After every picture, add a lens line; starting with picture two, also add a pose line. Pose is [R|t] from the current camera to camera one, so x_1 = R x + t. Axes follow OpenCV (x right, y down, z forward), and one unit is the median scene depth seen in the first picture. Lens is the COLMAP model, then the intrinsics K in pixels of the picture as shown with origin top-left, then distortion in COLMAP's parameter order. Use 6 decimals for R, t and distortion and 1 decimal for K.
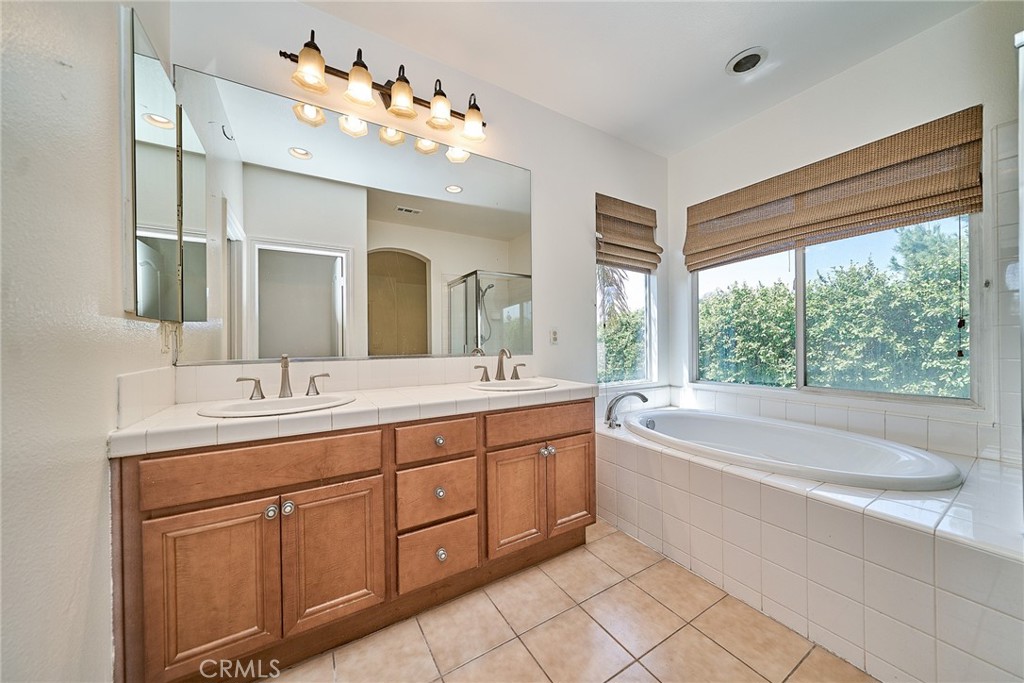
lens RADIAL K [[352.0, 0, 510.3], [0, 352.0, 343.7], [0, 0, 1]] dist [-0.004291, -0.000370]
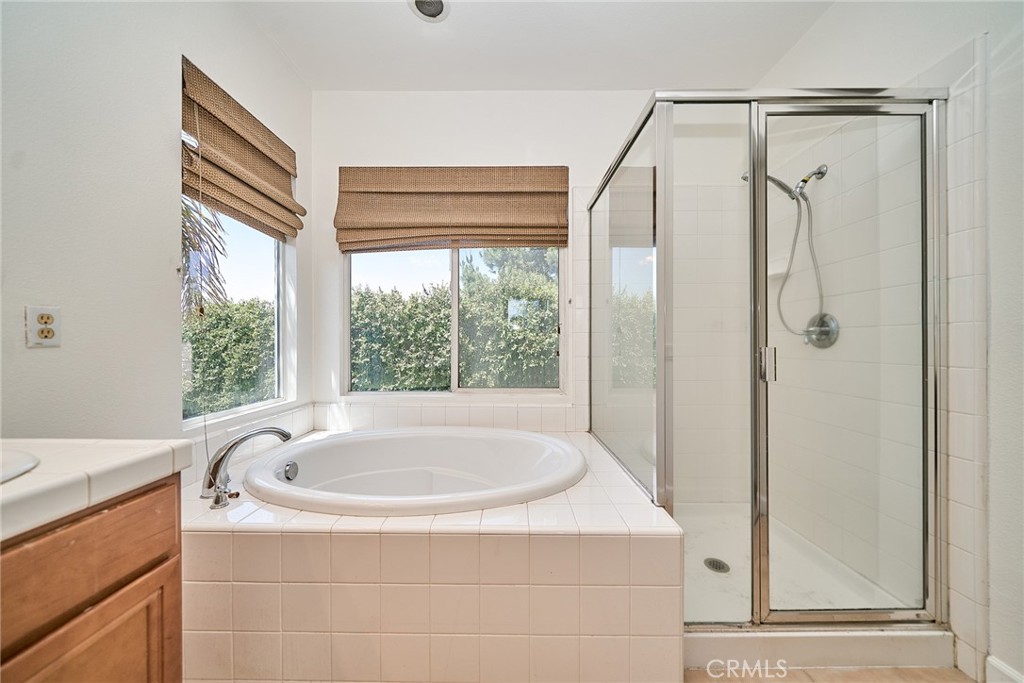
lens RADIAL K [[352.0, 0, 513.0], [0, 352.0, 342.9], [0, 0, 1]] dist [-0.004291, -0.000370]
pose [[0.530964, 0.006130, 0.847372, 0.026845], [-0.002168, 0.999980, -0.005875, -0.000402], [-0.847392, 0.001282, 0.530967, 0.124292]]
